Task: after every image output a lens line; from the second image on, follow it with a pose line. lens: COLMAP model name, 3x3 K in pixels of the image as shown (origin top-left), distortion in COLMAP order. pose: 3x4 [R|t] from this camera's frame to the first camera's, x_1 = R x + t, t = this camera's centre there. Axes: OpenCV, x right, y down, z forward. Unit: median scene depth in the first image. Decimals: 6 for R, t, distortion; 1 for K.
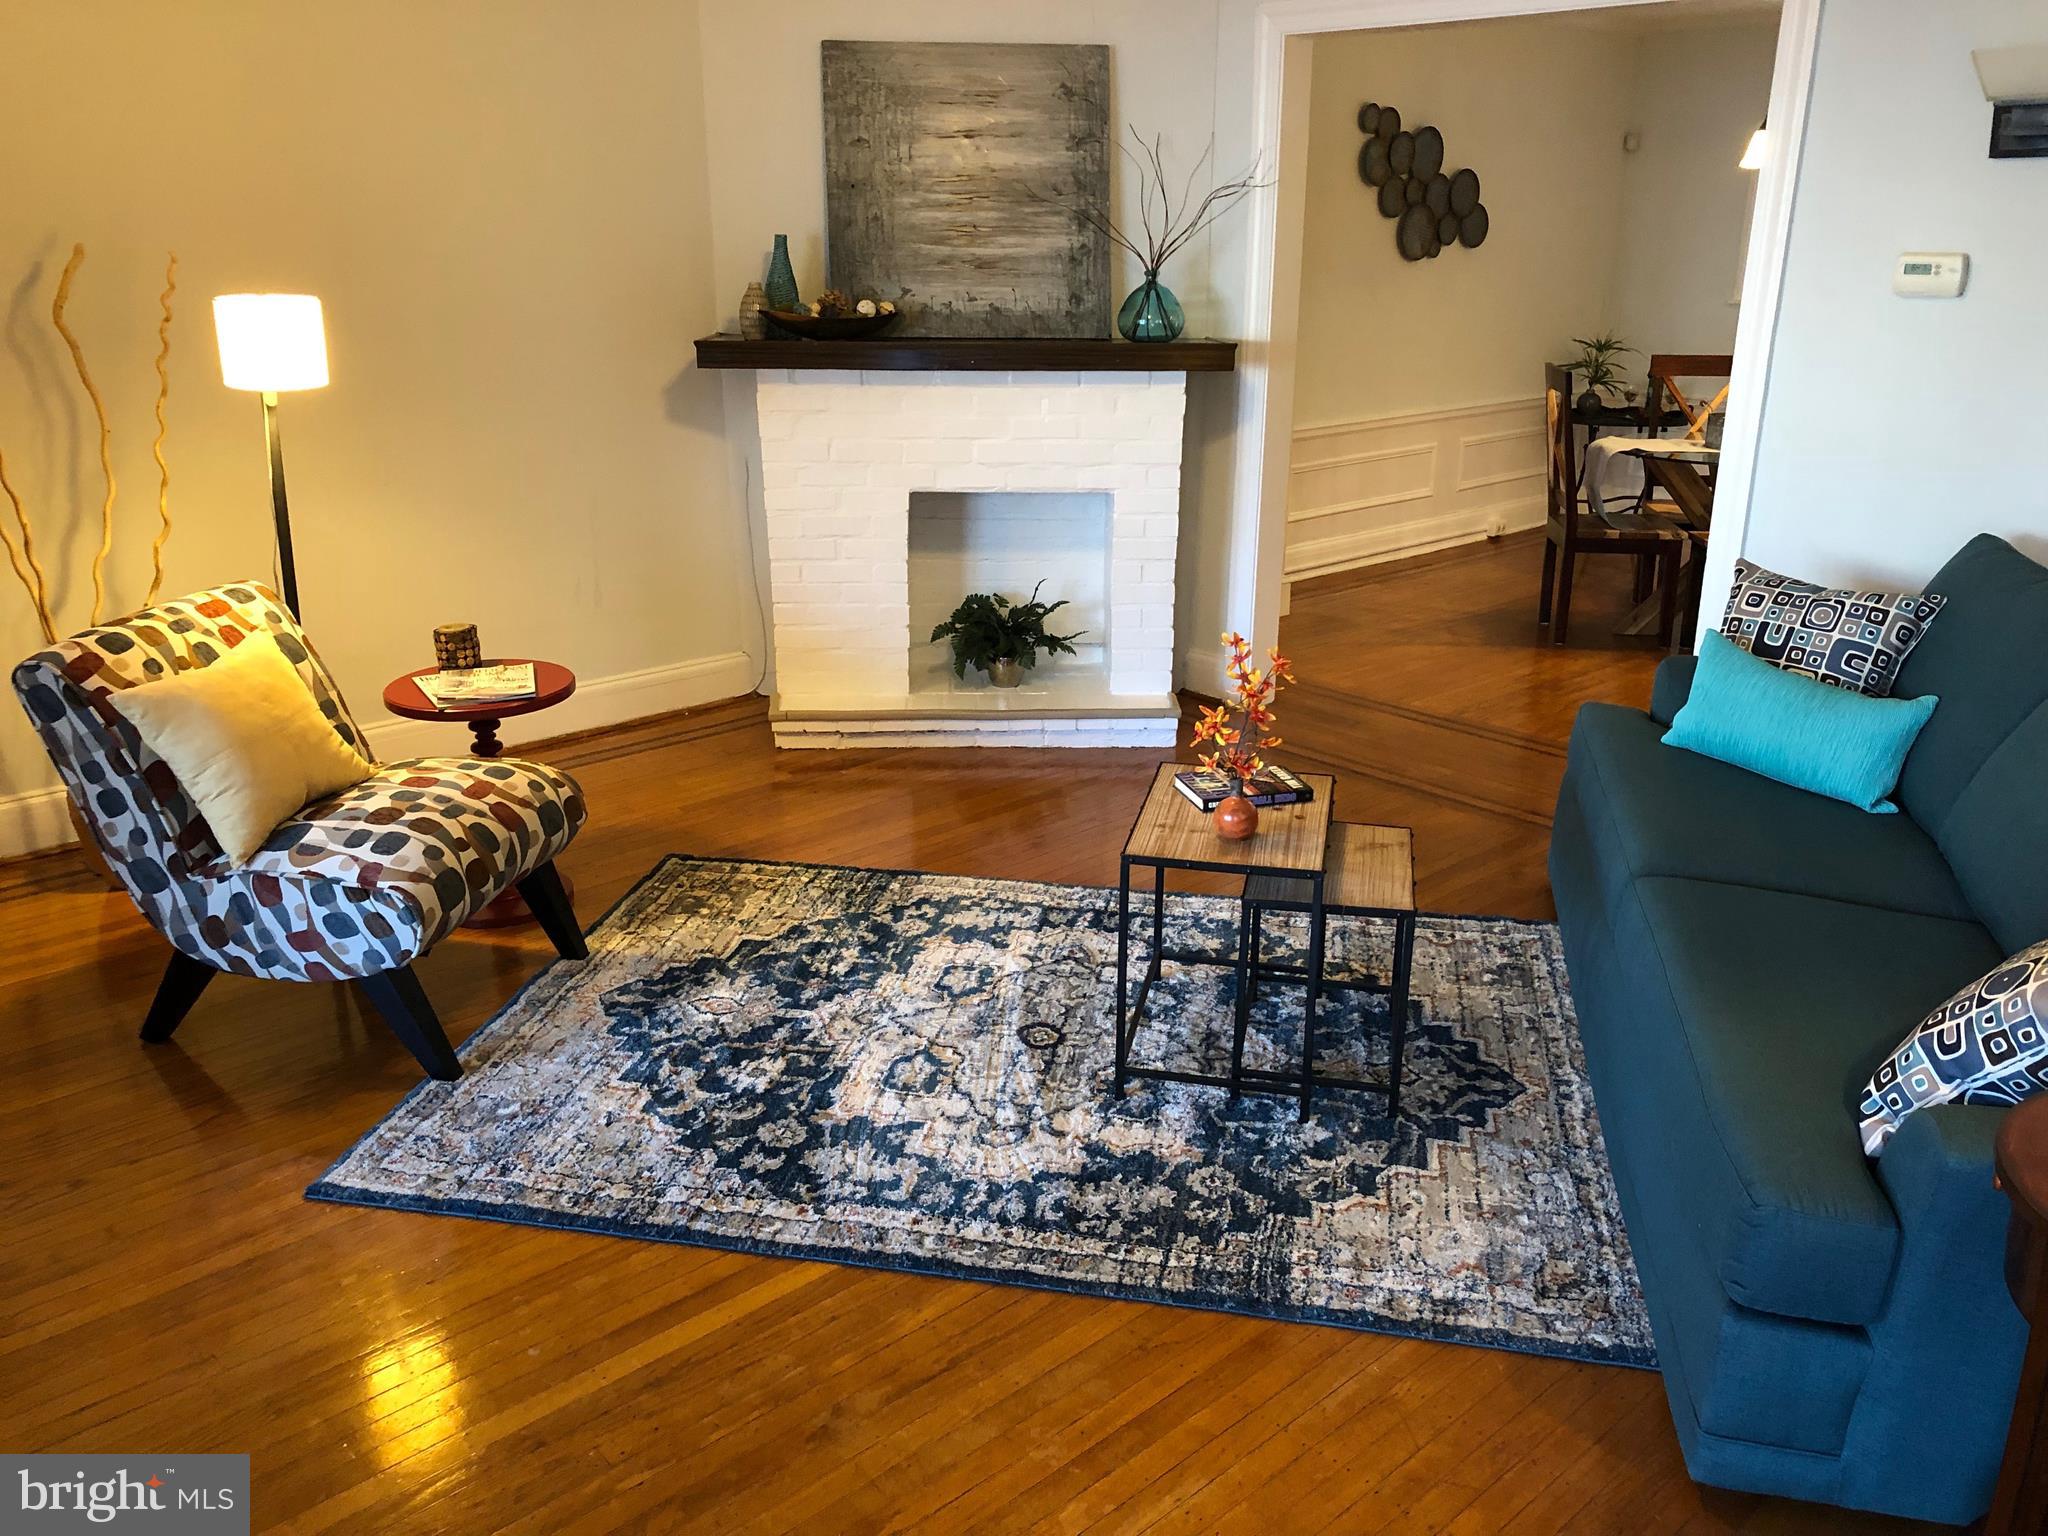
lens RADIAL K [[1716.5, 0, 1039.3], [0, 1716.5, 776.1], [0, 0, 1]] dist [0.016412, -0.003935]
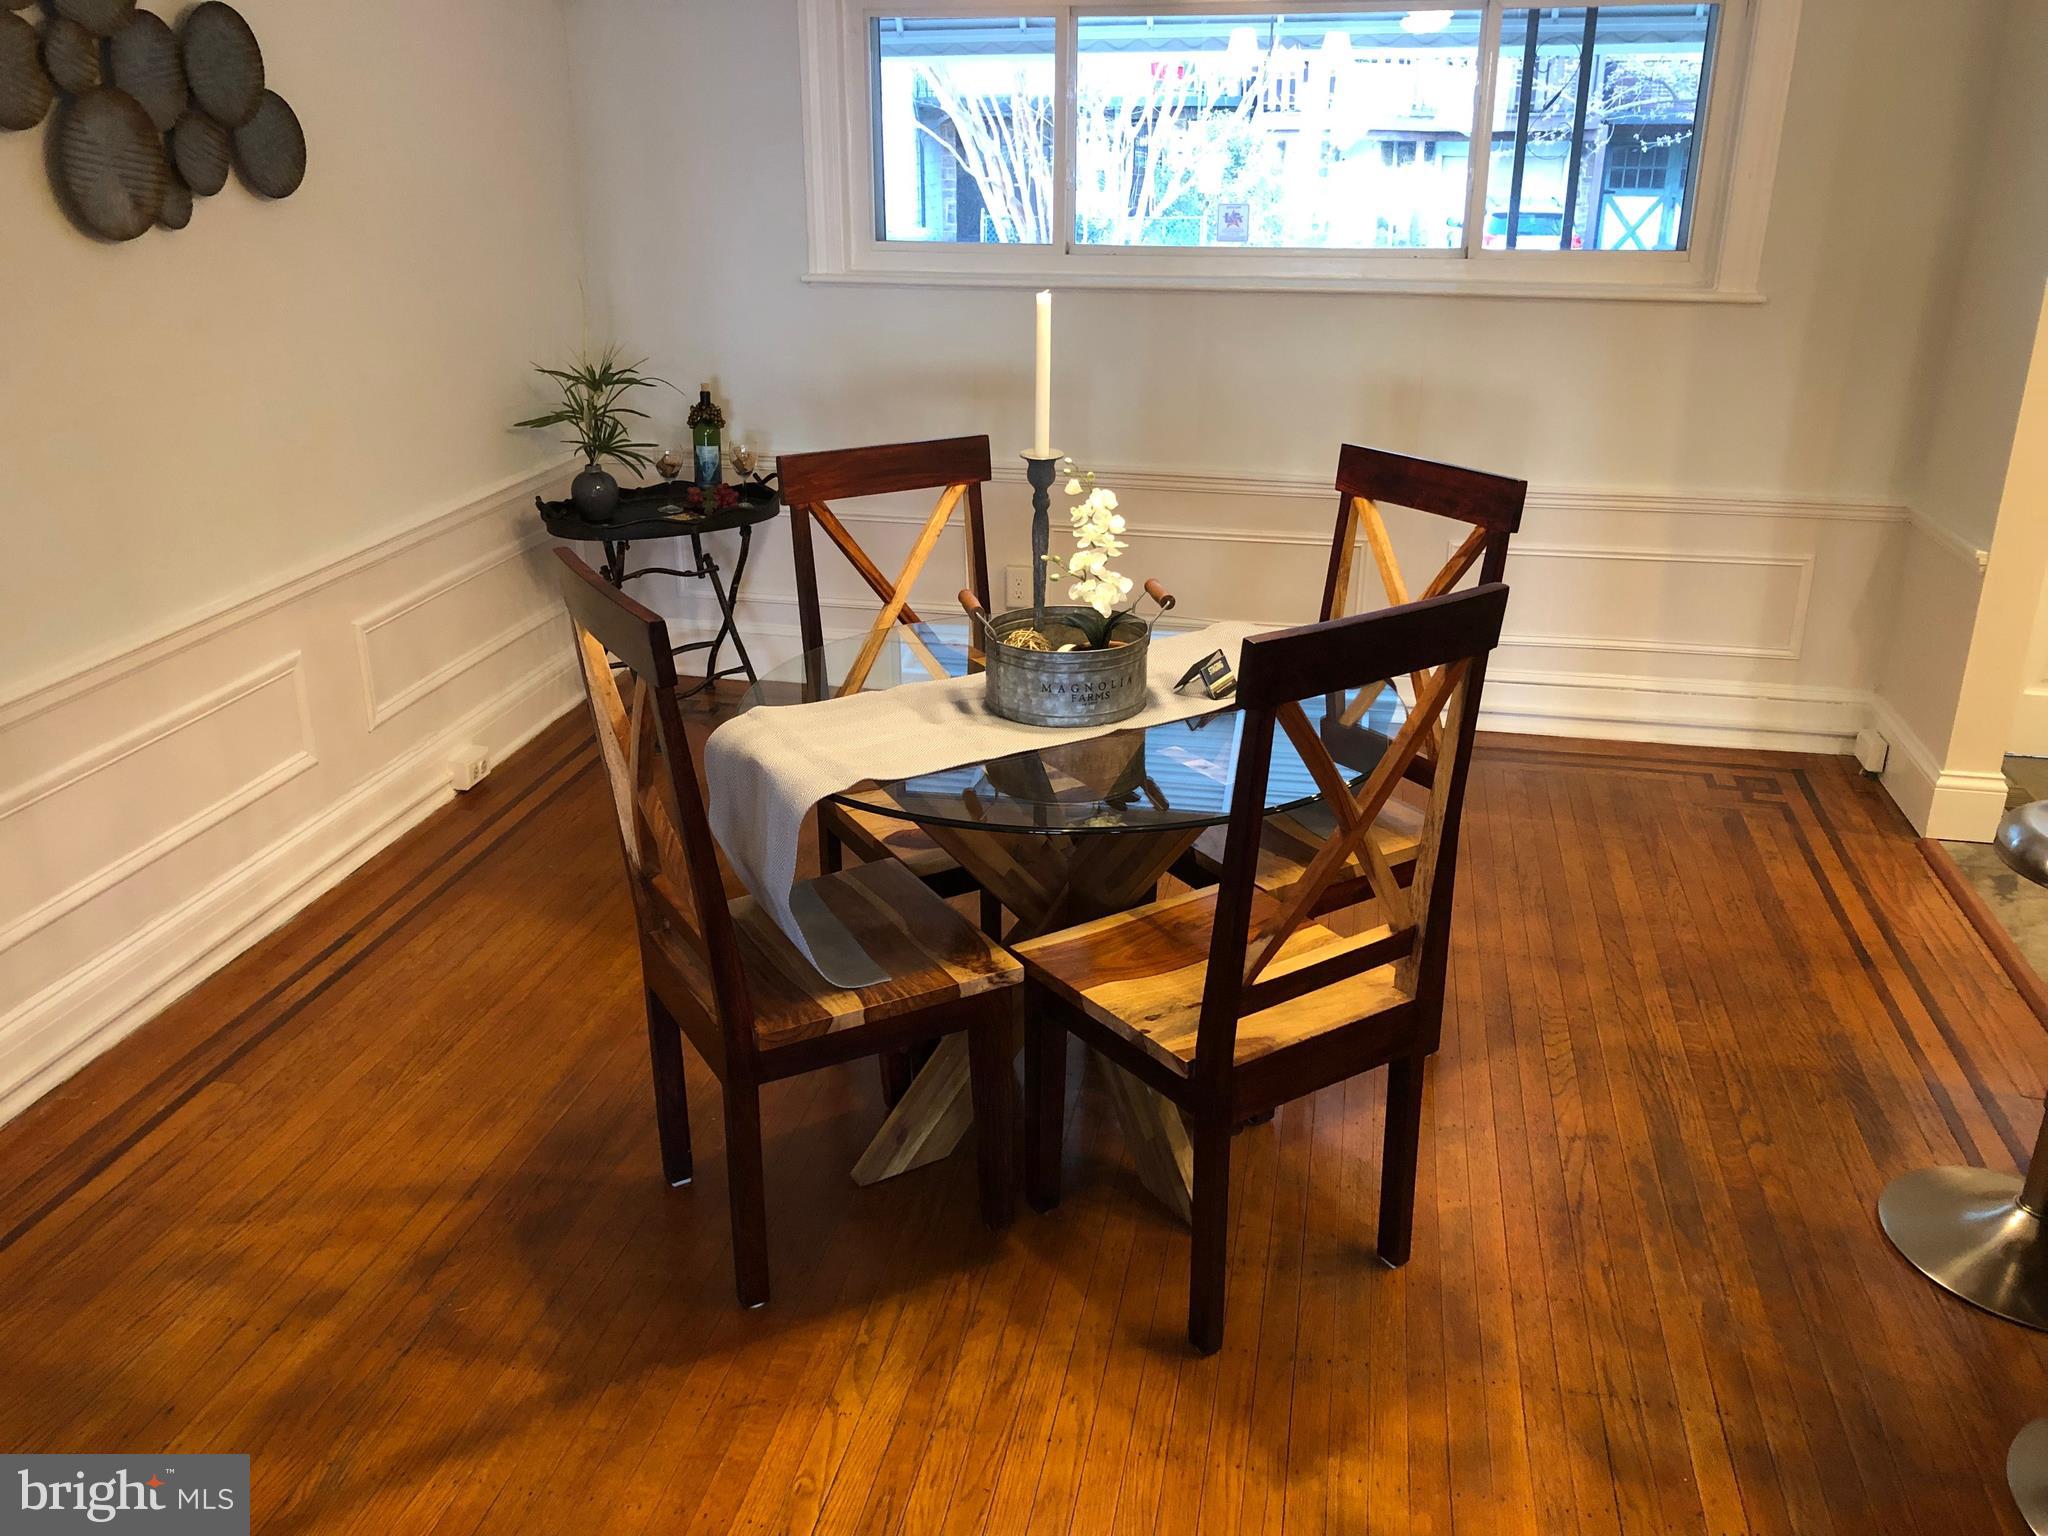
lens RADIAL K [[1716.5, 0, 1039.3], [0, 1716.5, 776.1], [0, 0, 1]] dist [0.016412, -0.003935]
pose [[0.818863, -0.214756, 0.532300, 0.229751], [0.186270, 0.976604, 0.107462, -0.275435], [-0.542924, 0.011155, 0.839708, 0.837823]]
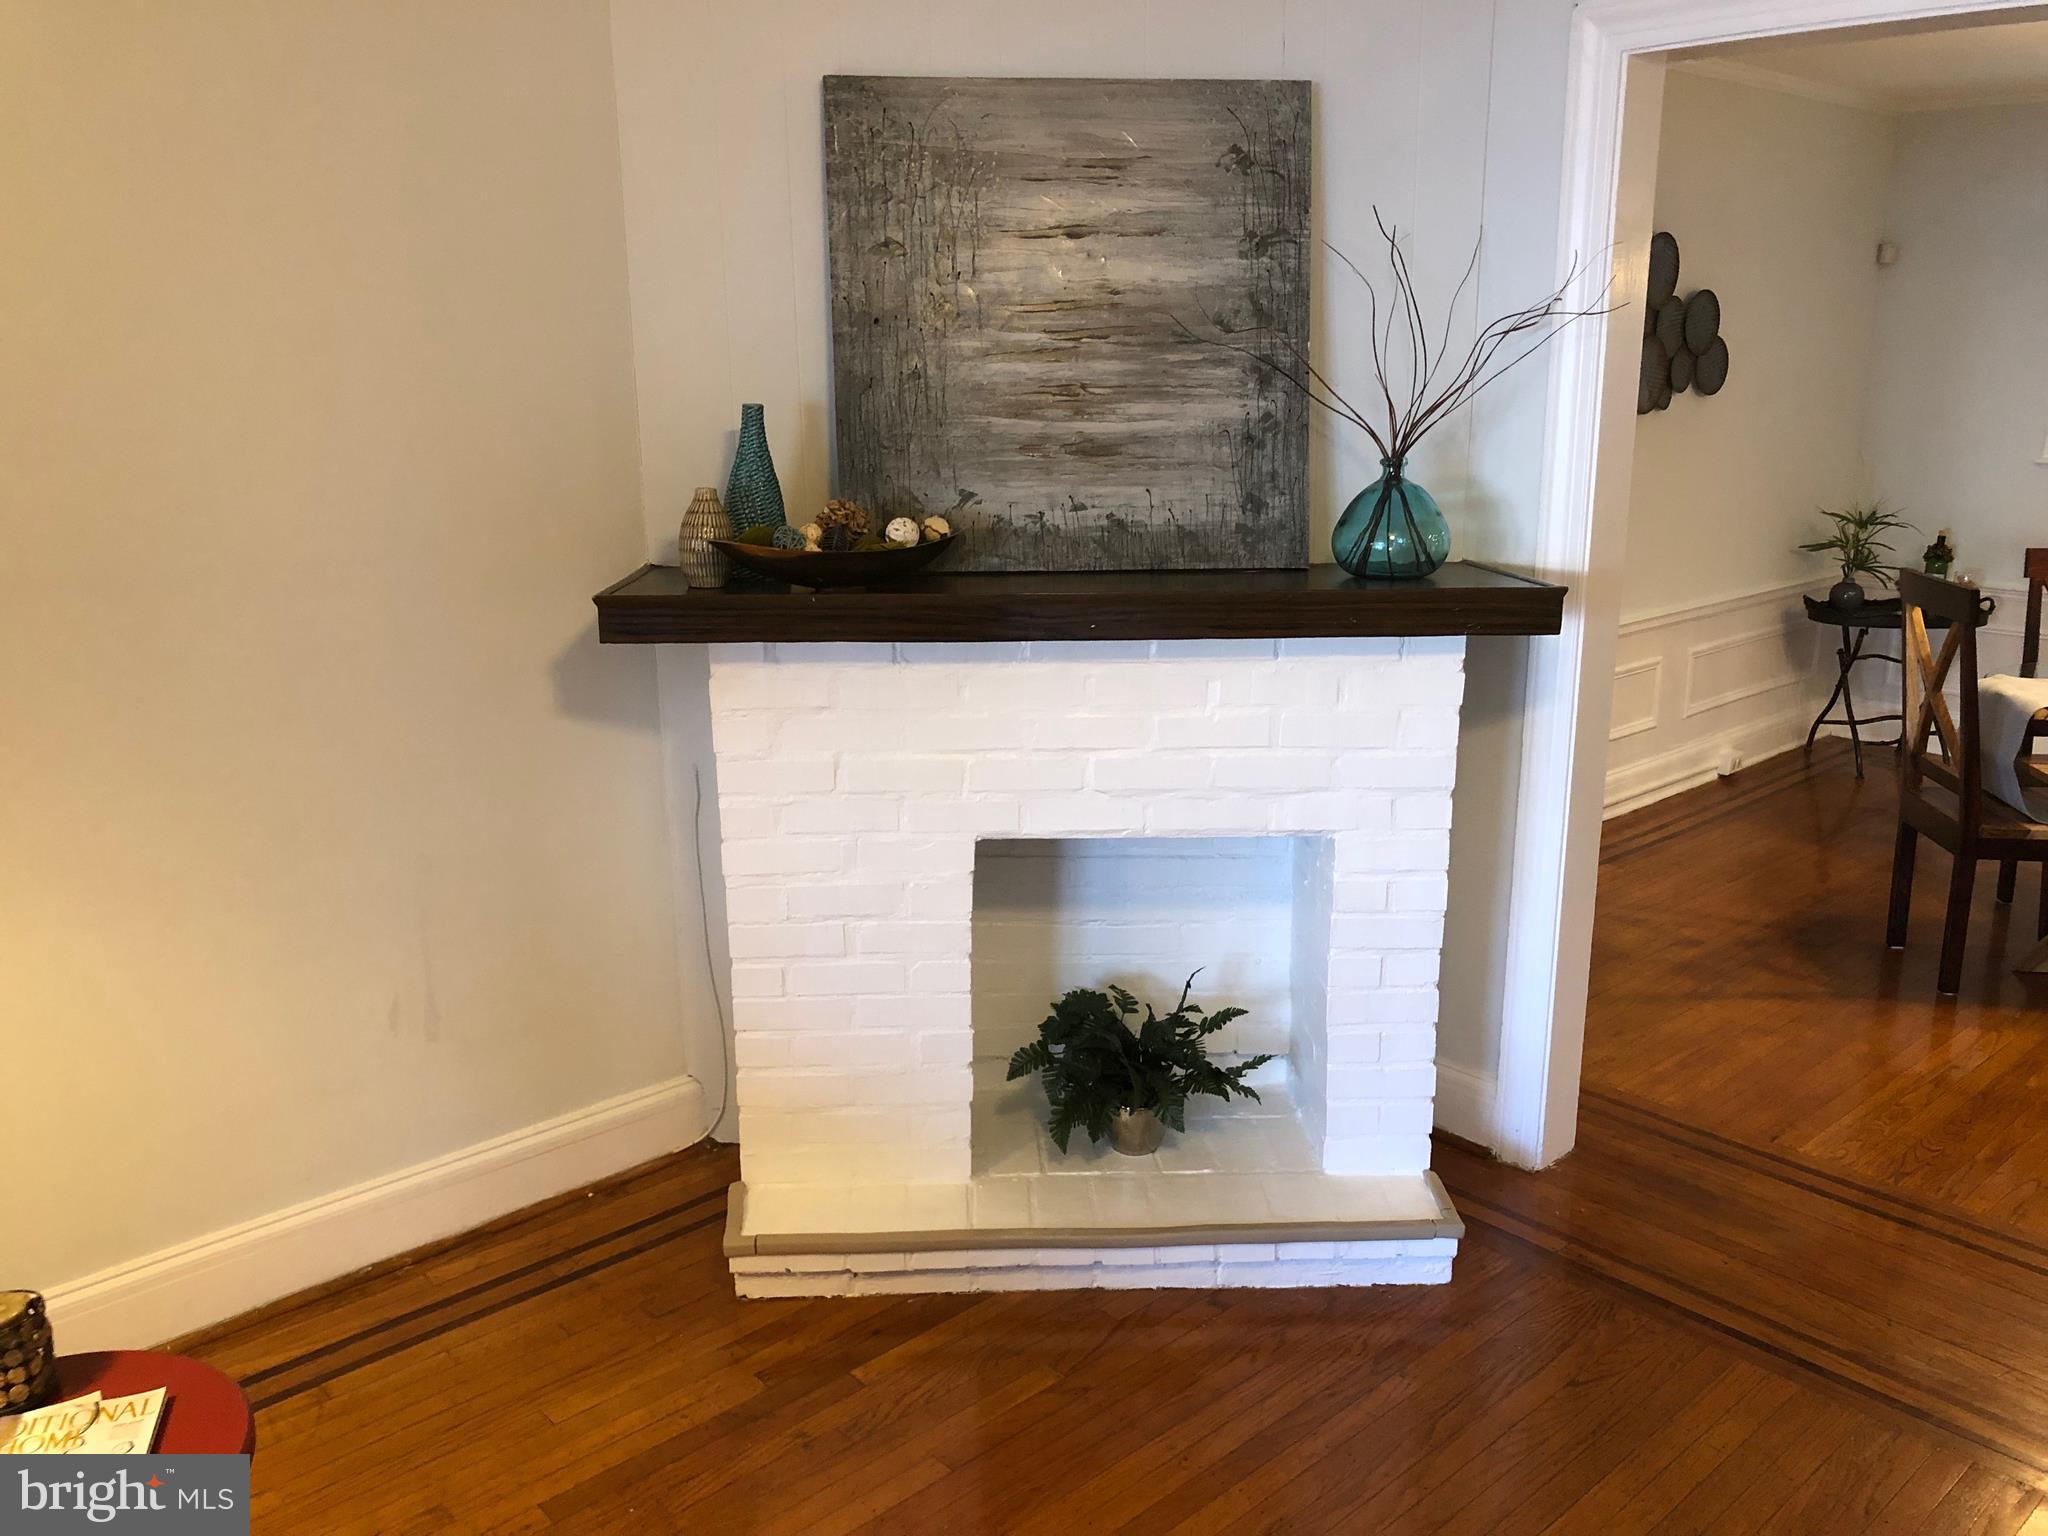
lens RADIAL K [[1729.9, 0, 1024.0], [0, 1729.9, 768.0], [0, 0, 1]] dist [0.052038, -0.004010]
pose [[0.999953, -0.008941, -0.003843, -0.056688], [0.008604, 0.996735, -0.080289, -0.142537], [0.004548, 0.080252, 0.996764, 0.420630]]
